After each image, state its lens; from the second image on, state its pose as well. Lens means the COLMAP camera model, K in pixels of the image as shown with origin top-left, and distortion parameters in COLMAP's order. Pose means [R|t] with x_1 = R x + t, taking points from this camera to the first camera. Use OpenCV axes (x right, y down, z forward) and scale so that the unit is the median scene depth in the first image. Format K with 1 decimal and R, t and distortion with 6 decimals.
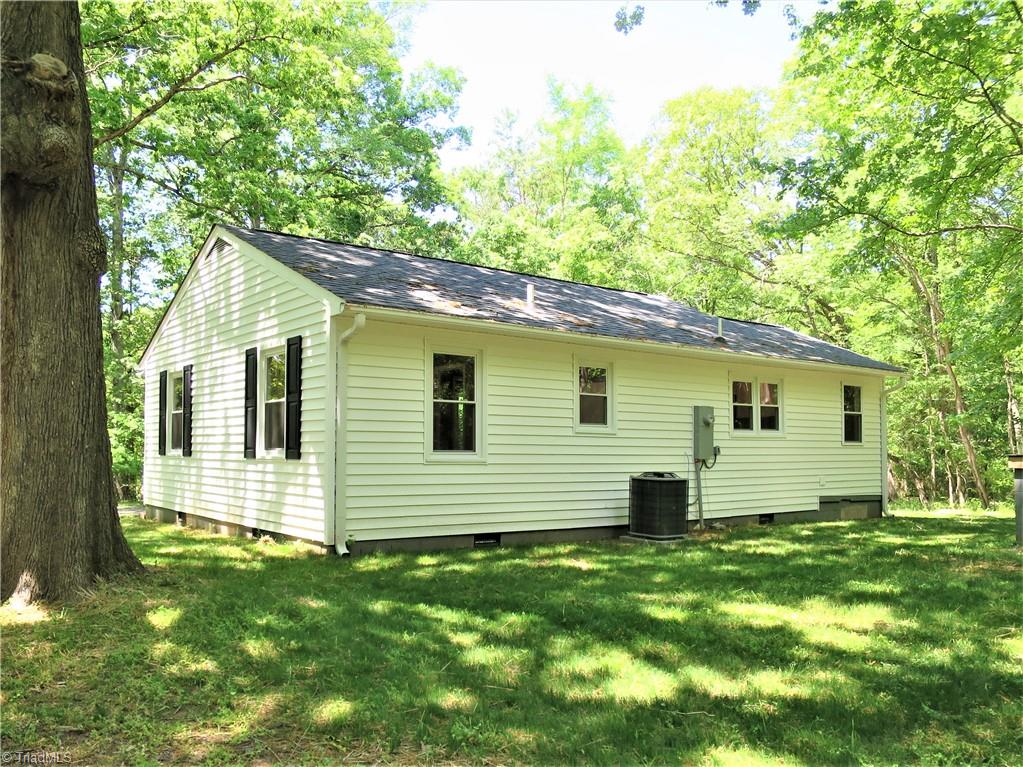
lens RADIAL K [[791.5, 0, 524.7], [0, 791.5, 387.2], [0, 0, 1]] dist [-0.038488, -0.000706]
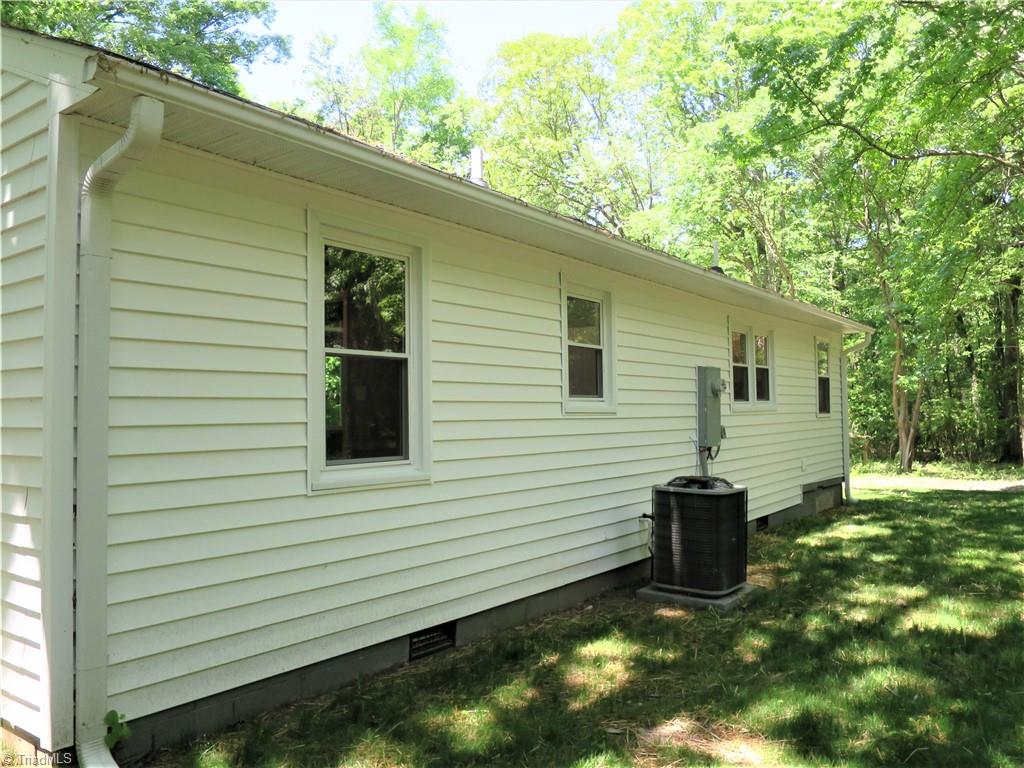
lens RADIAL K [[760.5, 0, 535.9], [0, 760.5, 384.0], [0, 0, 1]] dist [-0.062399, -0.005856]
pose [[0.963092, 0.001055, 0.269169, -0.082520], [-0.014086, 0.998820, 0.046484, 0.010126], [-0.268802, -0.048560, 0.961970, 0.398517]]
